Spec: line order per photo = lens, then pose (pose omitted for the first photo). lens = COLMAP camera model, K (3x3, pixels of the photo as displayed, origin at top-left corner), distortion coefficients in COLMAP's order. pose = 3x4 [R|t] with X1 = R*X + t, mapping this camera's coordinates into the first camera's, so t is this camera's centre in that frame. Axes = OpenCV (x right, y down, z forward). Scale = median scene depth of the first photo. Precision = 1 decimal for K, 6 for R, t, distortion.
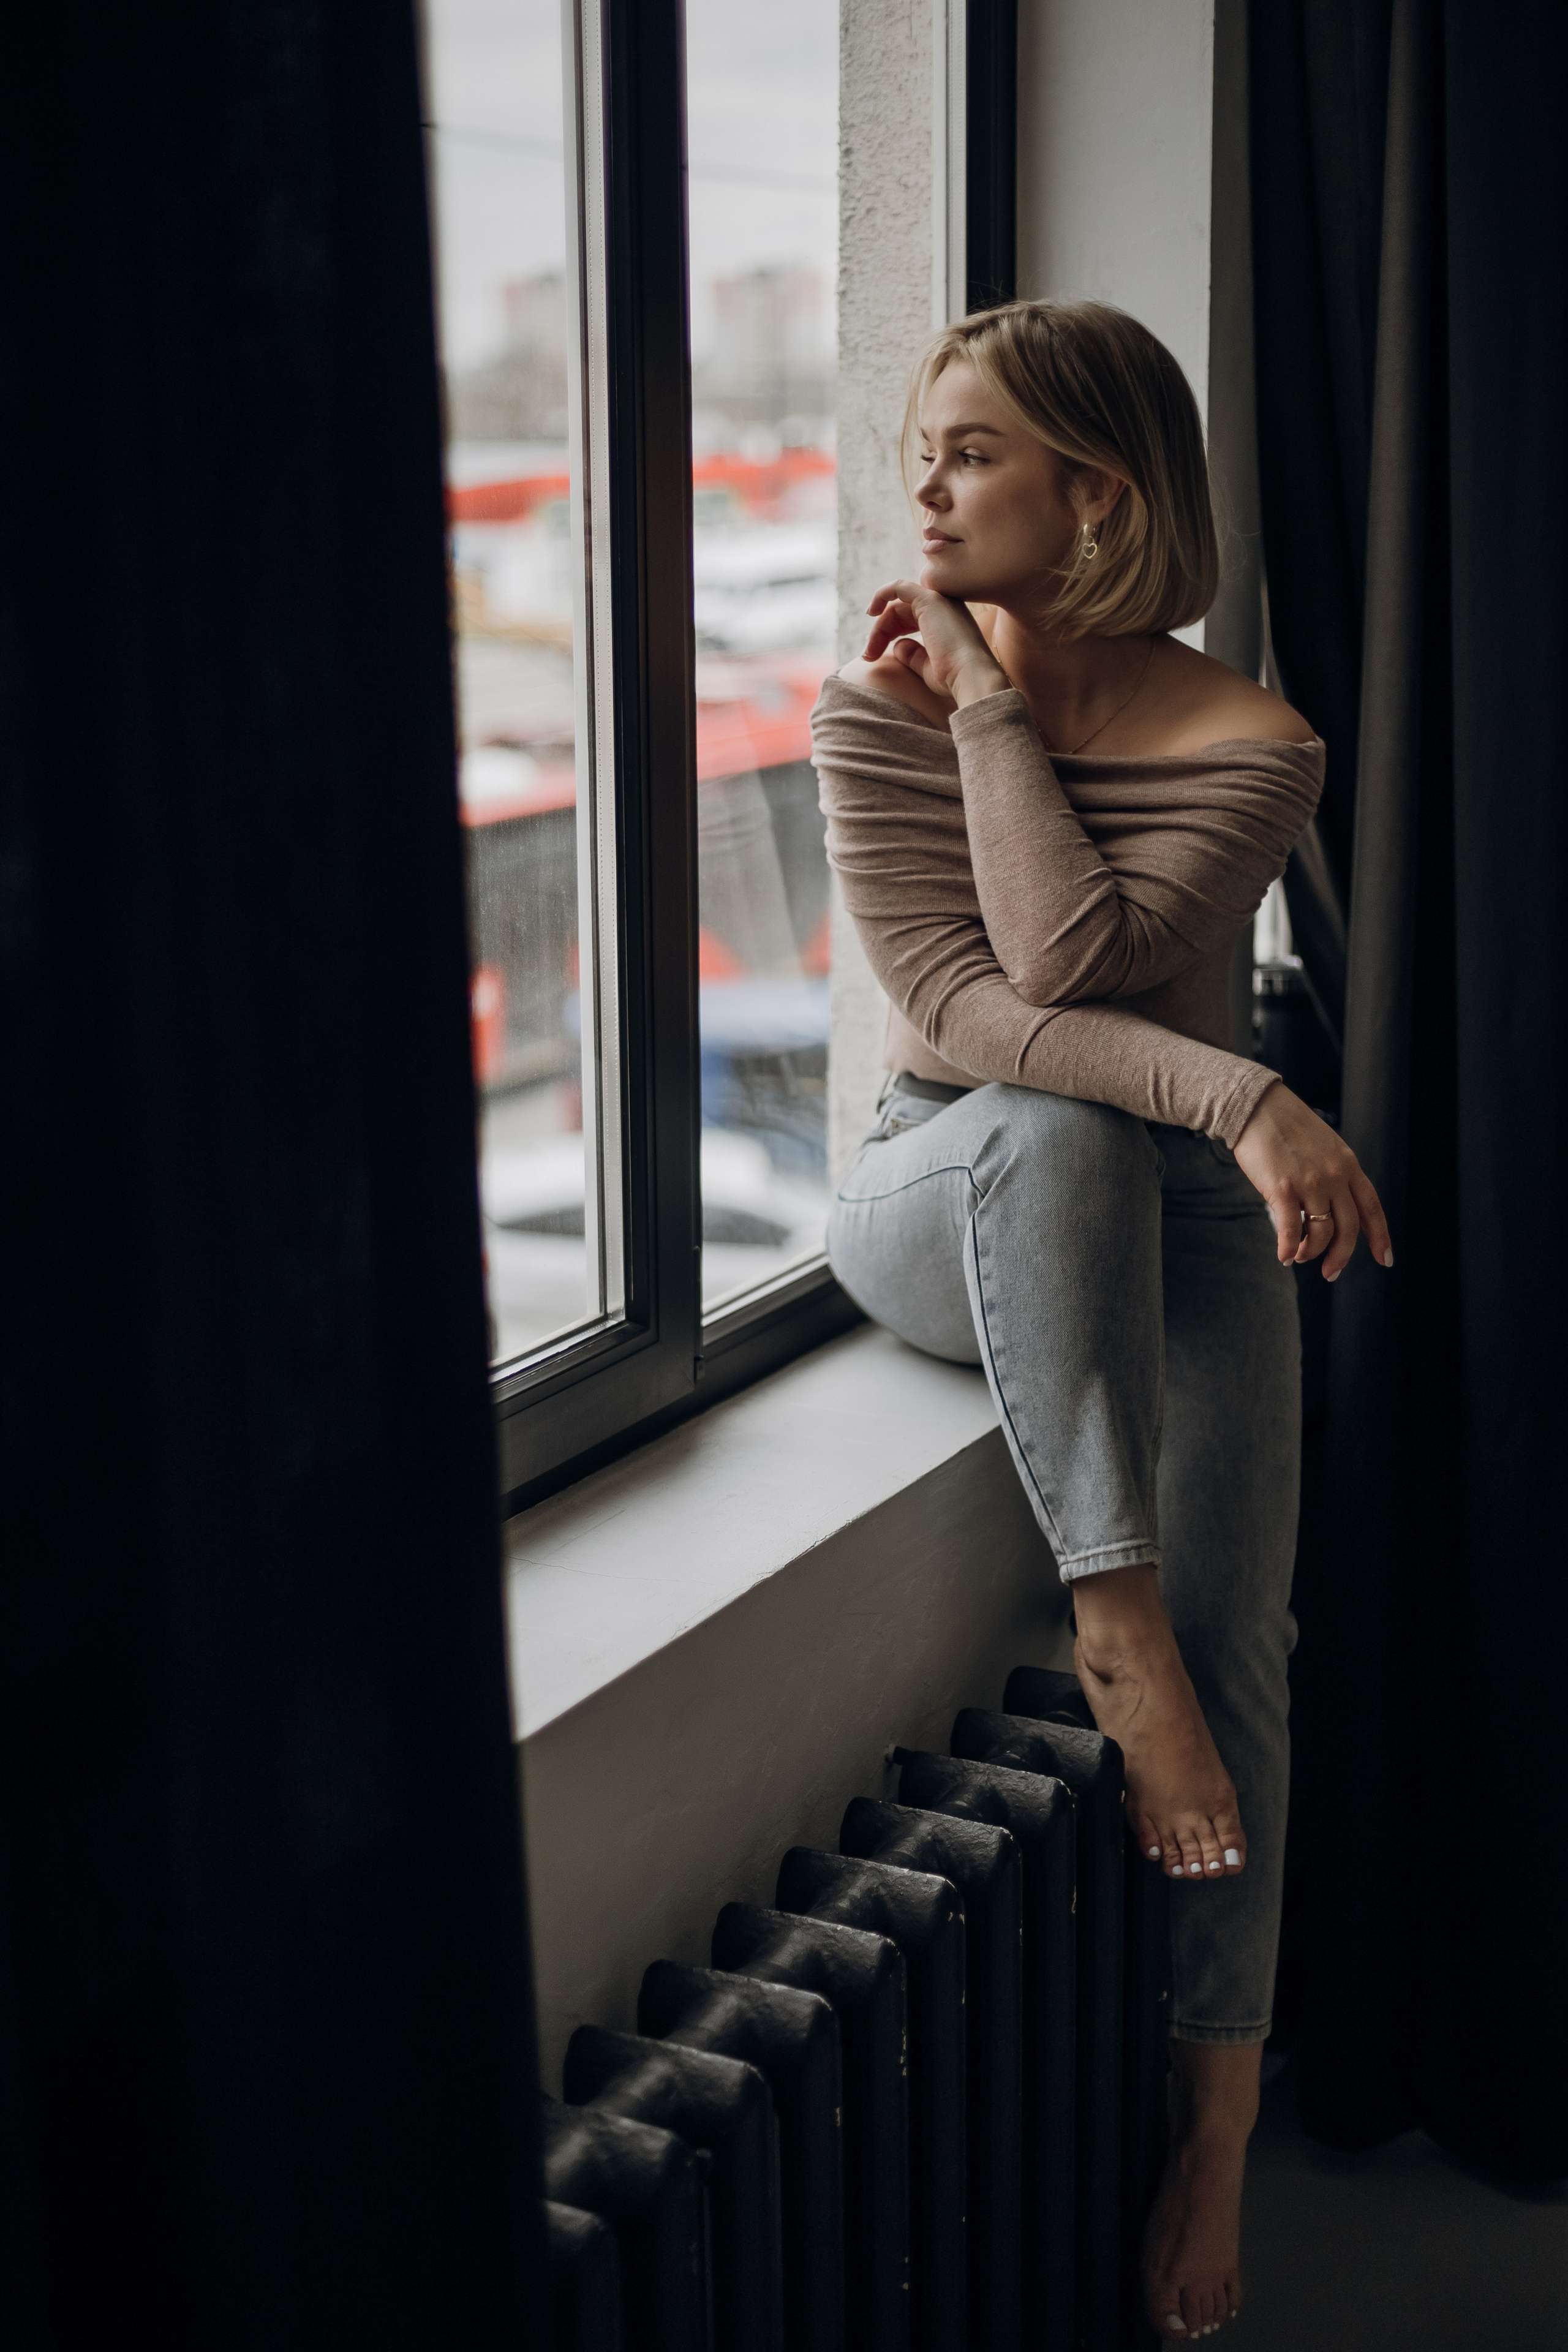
lens RADIAL K [[3330.5, 0, 780.2], [0, 3330.5, 1175.4], [0, 0, 1]] dist [-0.010071, 0.000000]
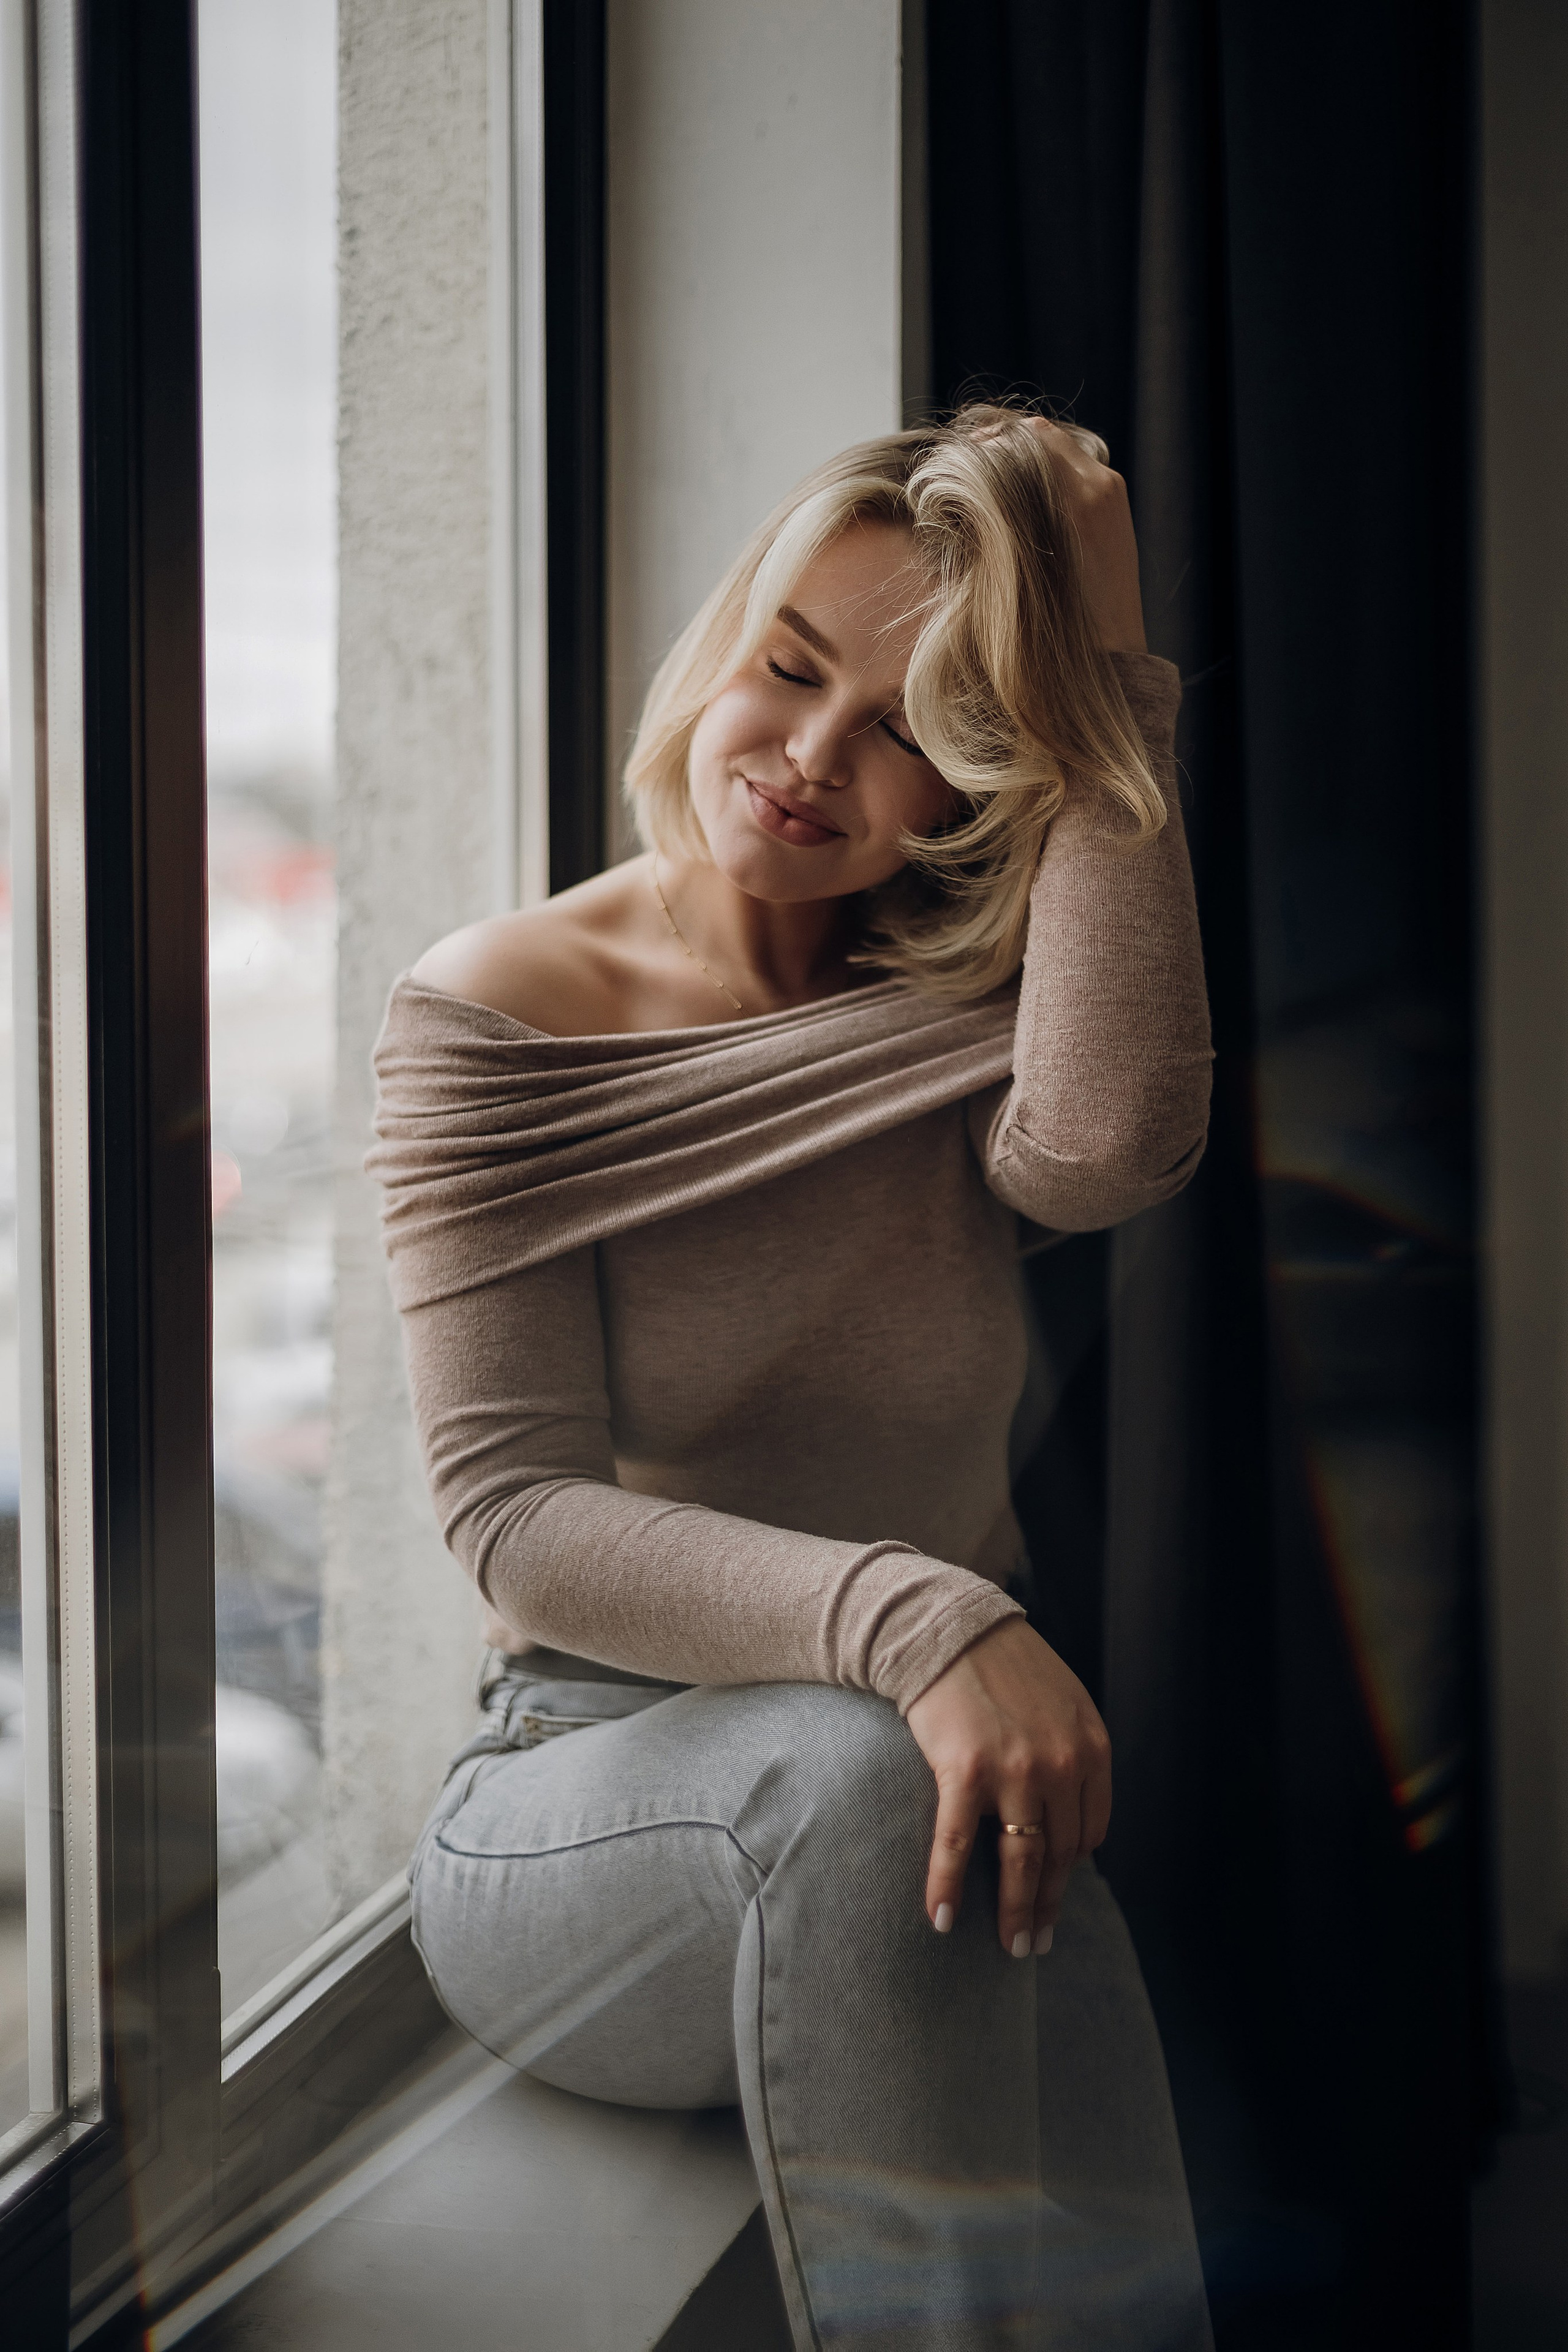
lens RADIAL K [[3330.5, 0, 789.1], [0, 3330.5, 1182.8], [0, 0, 1]] dist [-0.010071, 0.000000]
pose [[0.971941, -0.016411, 0.234651, -0.054804], [0.044138, 0.992568, -0.113408, -0.038530], [-0.231046, 0.120583, 0.965442, 0.358801]]
